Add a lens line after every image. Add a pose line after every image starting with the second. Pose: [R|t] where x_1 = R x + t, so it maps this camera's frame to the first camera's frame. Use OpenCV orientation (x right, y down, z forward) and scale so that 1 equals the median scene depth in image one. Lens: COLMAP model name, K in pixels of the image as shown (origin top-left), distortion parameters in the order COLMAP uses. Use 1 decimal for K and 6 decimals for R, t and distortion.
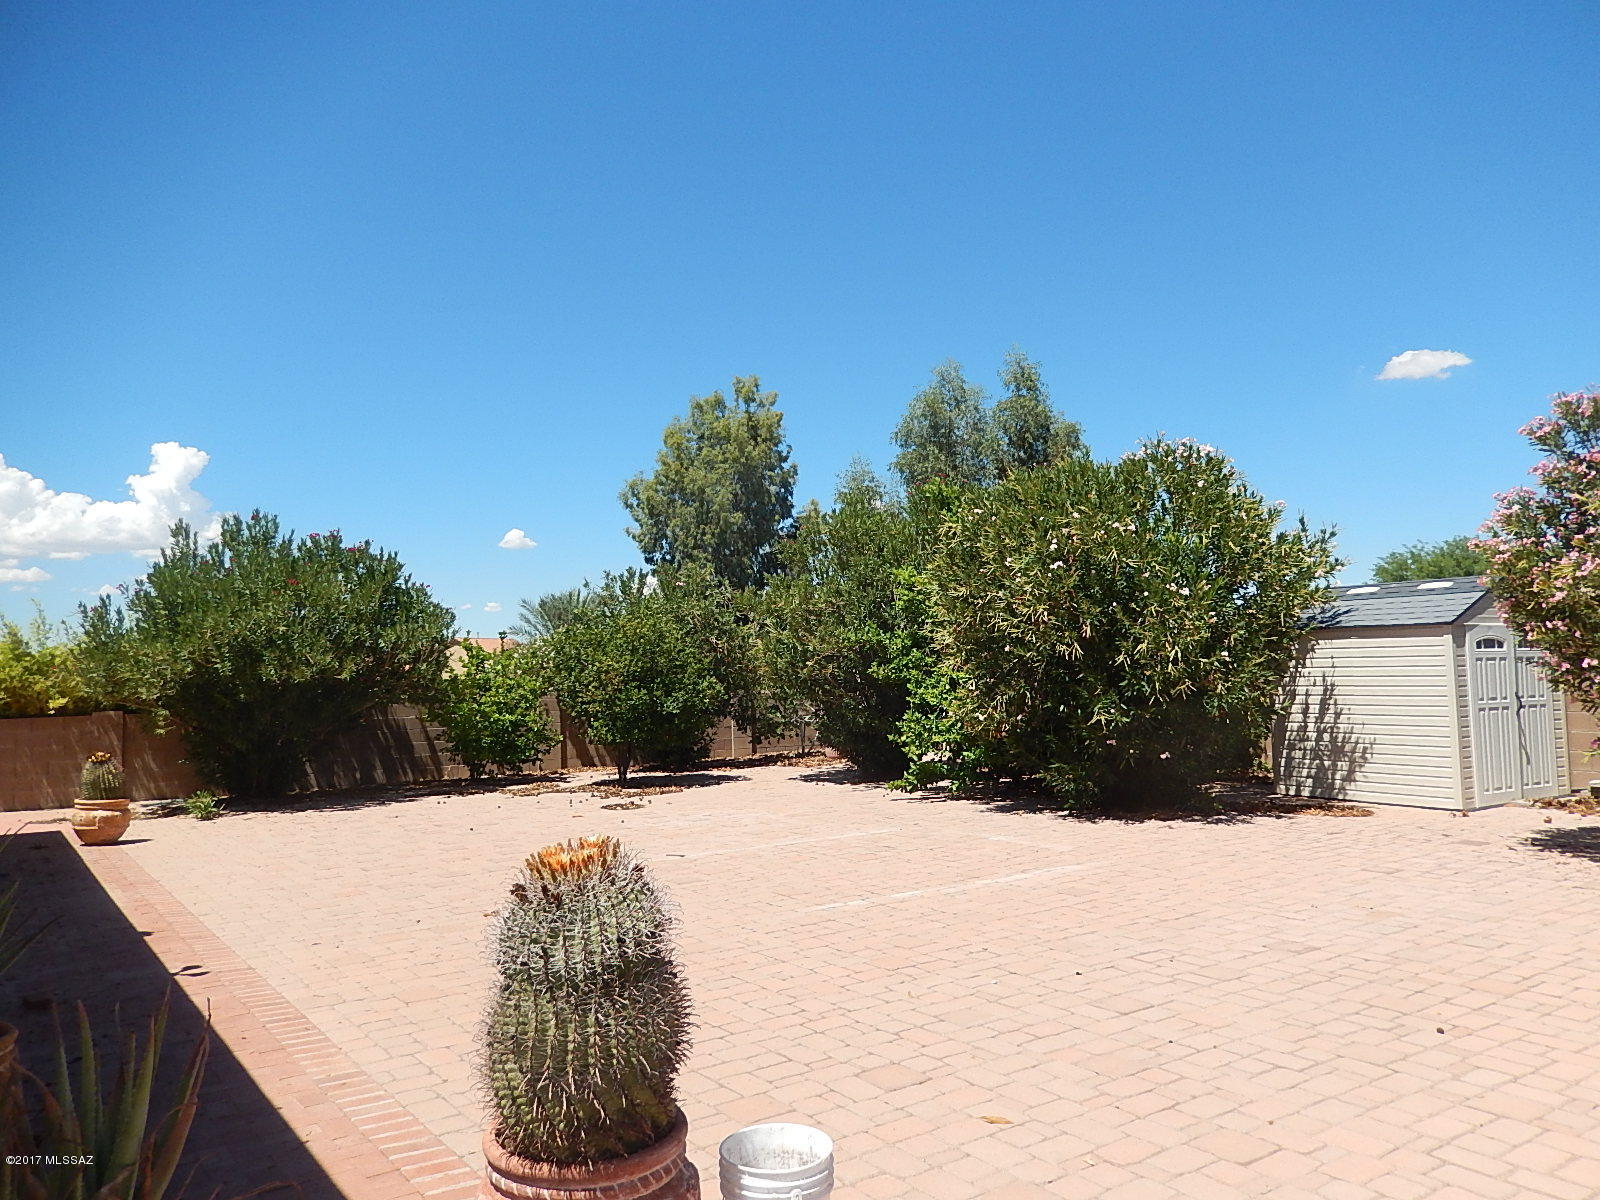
lens RADIAL K [[1193.5, 0, 798.6], [0, 1193.5, 596.8], [0, 0, 1]] dist [-0.013732, 0.007646]
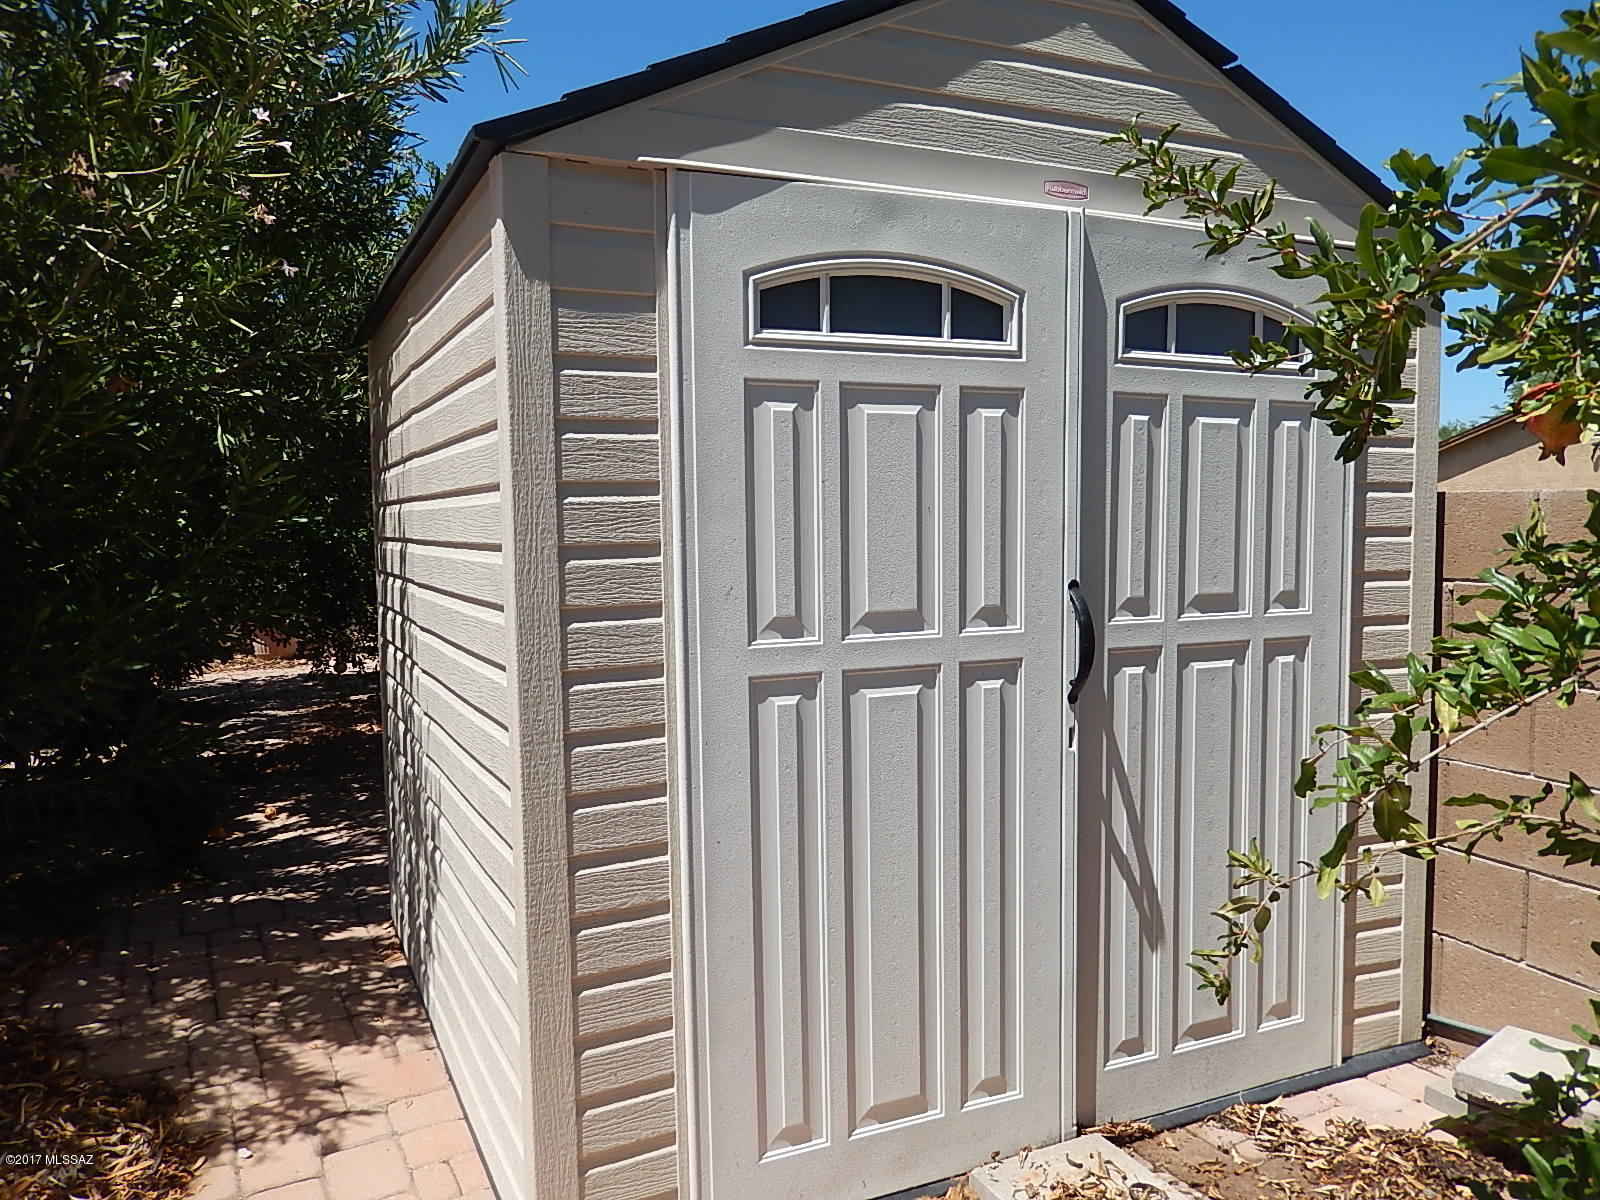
lens RADIAL K [[1193.5, 0, 801.2], [0, 1193.5, 604.5], [0, 0, 1]] dist [-0.013732, 0.007646]
pose [[0.993915, 0.004788, -0.110048, 0.587884], [0.009902, 0.991126, 0.132558, 0.059493], [0.109706, -0.132841, 0.985047, 0.820971]]
